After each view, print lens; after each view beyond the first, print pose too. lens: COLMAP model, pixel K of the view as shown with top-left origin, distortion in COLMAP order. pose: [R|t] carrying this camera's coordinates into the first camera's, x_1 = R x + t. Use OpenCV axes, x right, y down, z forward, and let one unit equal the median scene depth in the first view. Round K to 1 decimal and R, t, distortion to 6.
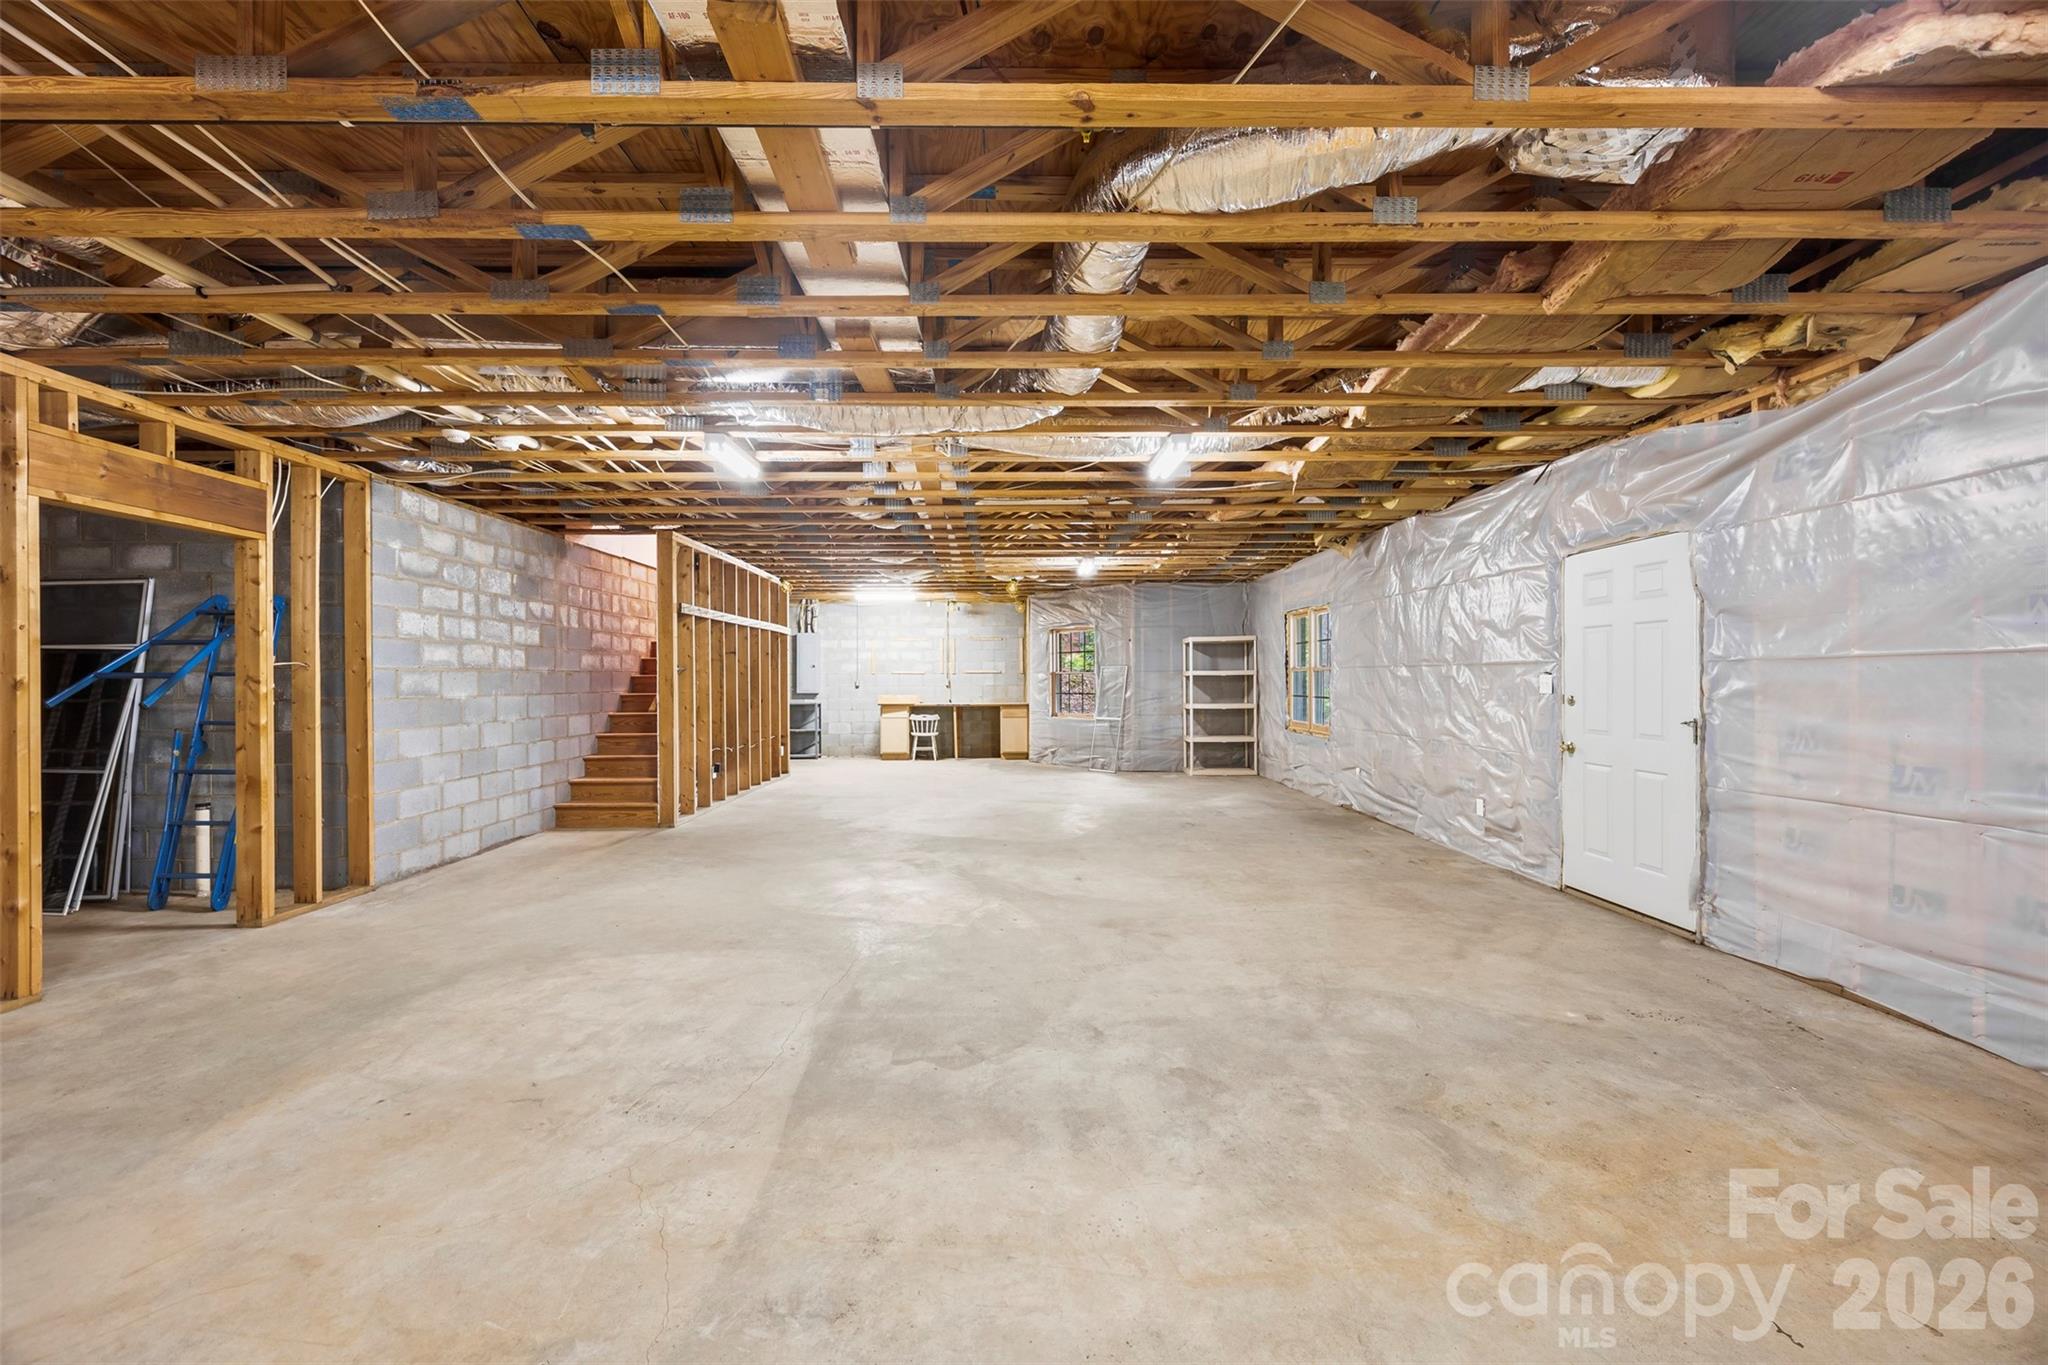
lens RADIAL K [[792.6, 0, 1021.8], [0, 792.6, 684.4], [0, 0, 1]] dist [-0.002639, 0.000362]
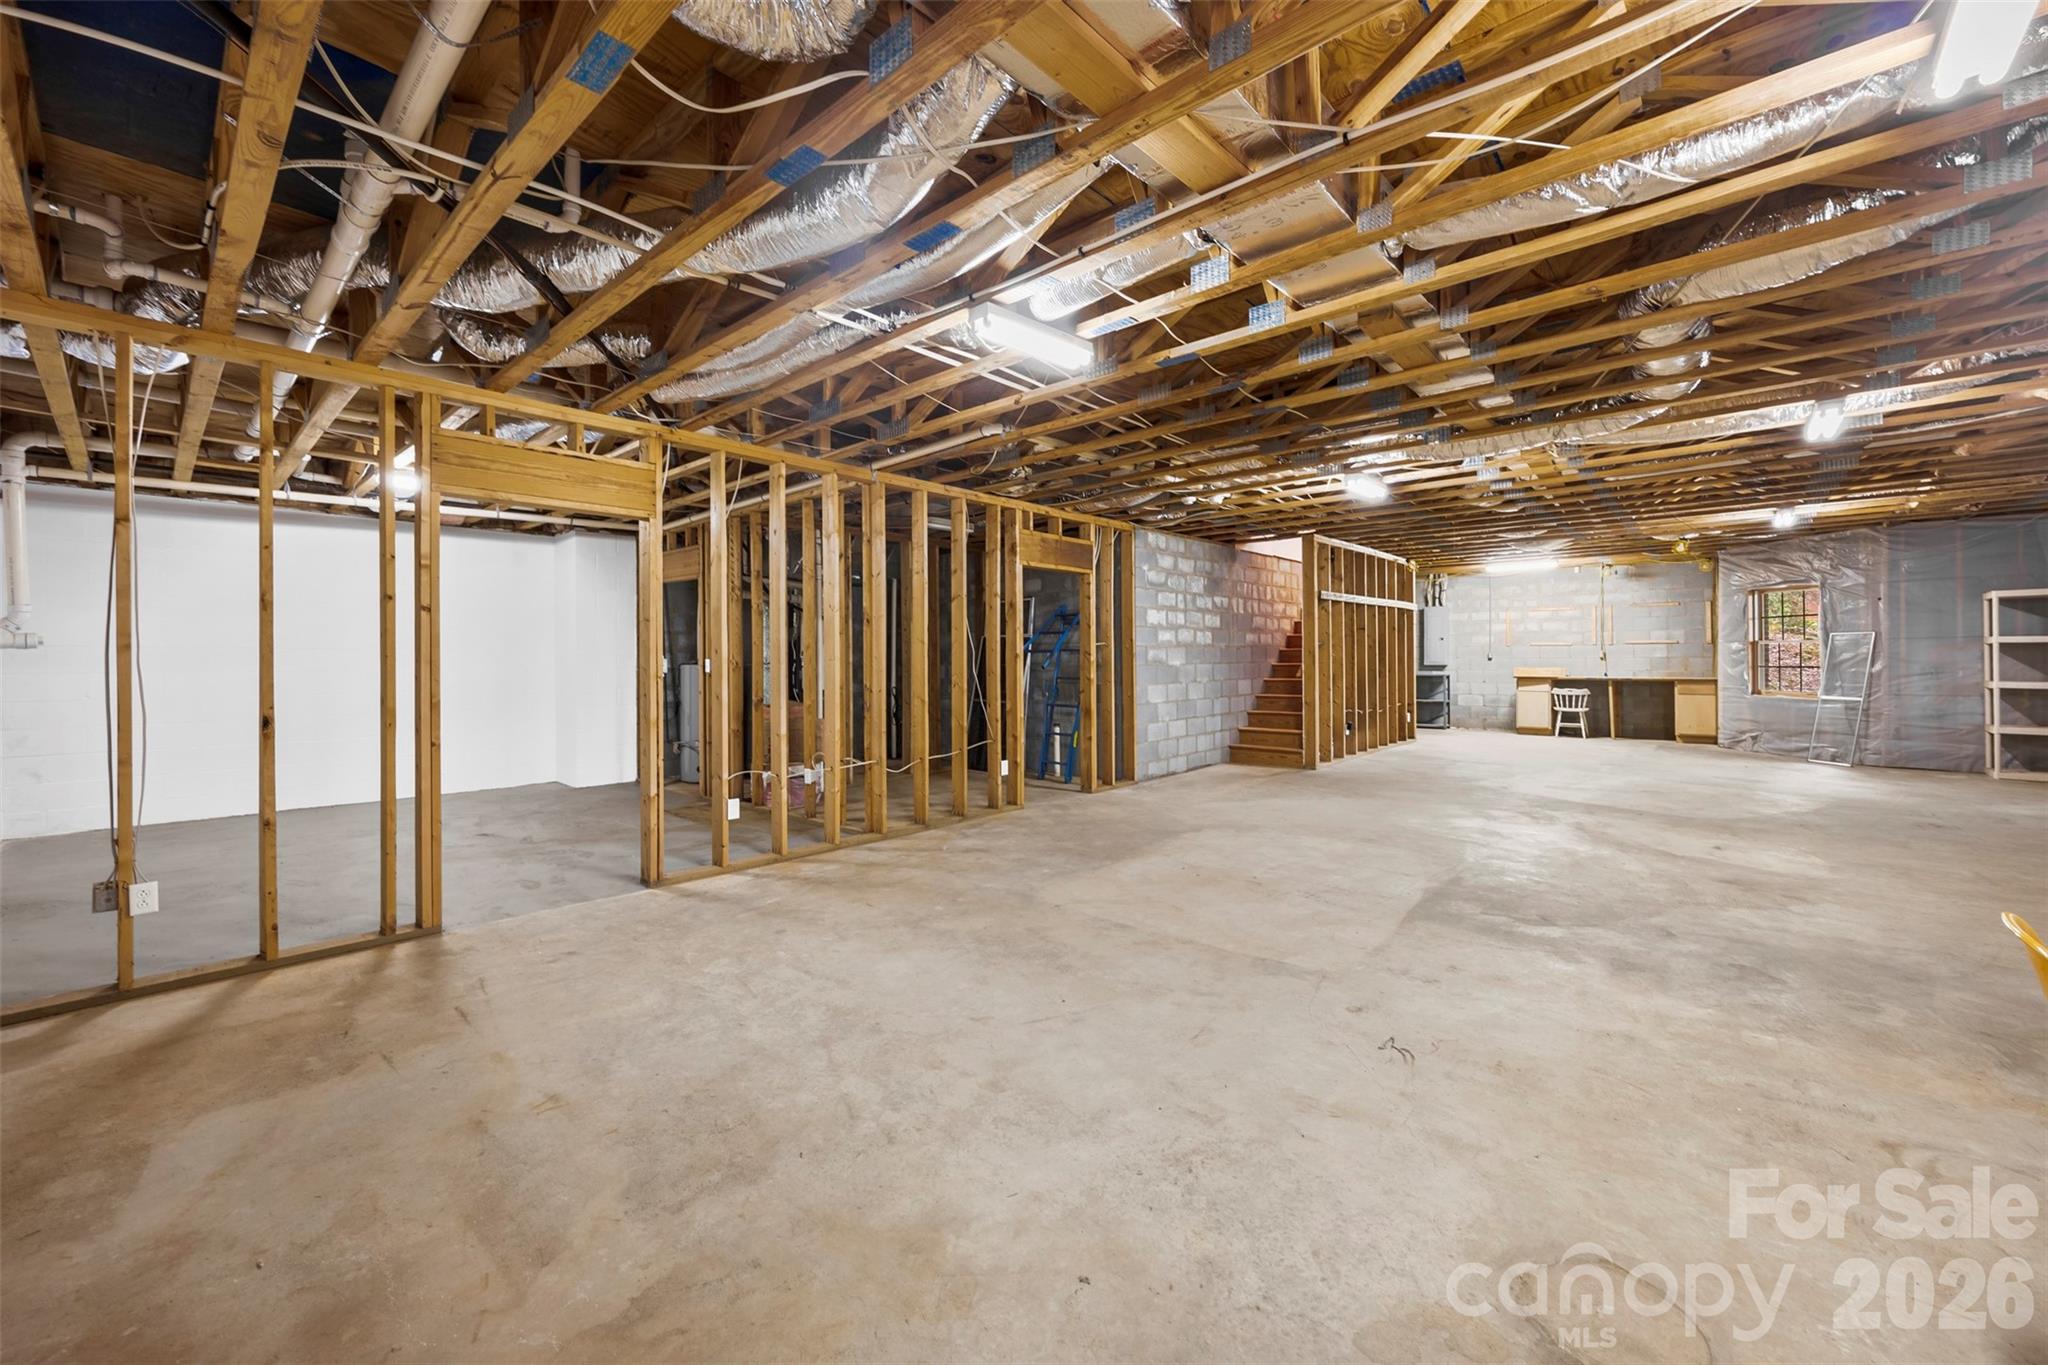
lens RADIAL K [[792.6, 0, 1025.8], [0, 792.6, 658.2], [0, 0, 1]] dist [-0.002639, 0.000362]
pose [[0.733231, 0.000007, -0.679980, 0.085873], [0.000677, 0.999999, 0.000740, 0.002669], [0.679980, -0.001003, 0.733230, -0.256826]]
